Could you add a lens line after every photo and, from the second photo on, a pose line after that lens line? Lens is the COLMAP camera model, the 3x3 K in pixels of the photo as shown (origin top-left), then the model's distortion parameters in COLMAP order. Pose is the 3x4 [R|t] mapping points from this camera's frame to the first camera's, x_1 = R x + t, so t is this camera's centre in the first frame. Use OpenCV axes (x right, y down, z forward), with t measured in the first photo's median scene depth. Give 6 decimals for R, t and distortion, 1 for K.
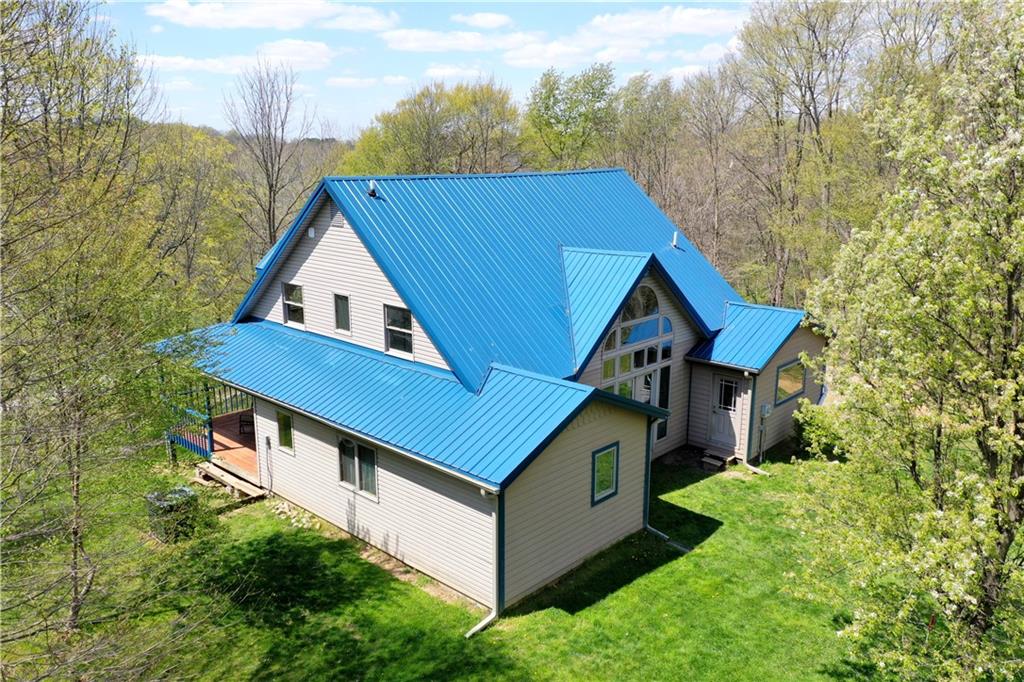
lens RADIAL K [[801.3, 0, 512.0], [0, 801.3, 341.0], [0, 0, 1]] dist [-0.002876, 0.003187]
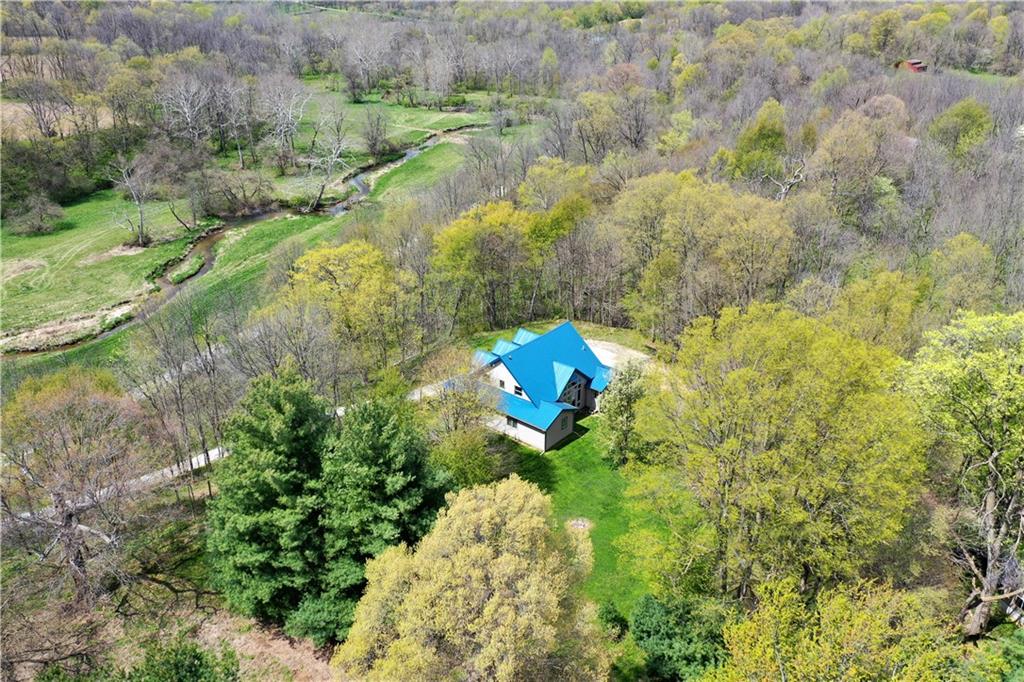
lens RADIAL K [[801.3, 0, 512.0], [0, 801.3, 341.0], [0, 0, 1]] dist [-0.002876, 0.003187]
pose [[0.998555, -0.030950, 0.043942, -0.369039], [0.021066, 0.977515, 0.209810, -1.245230], [-0.049448, -0.208581, 0.976754, -3.361586]]
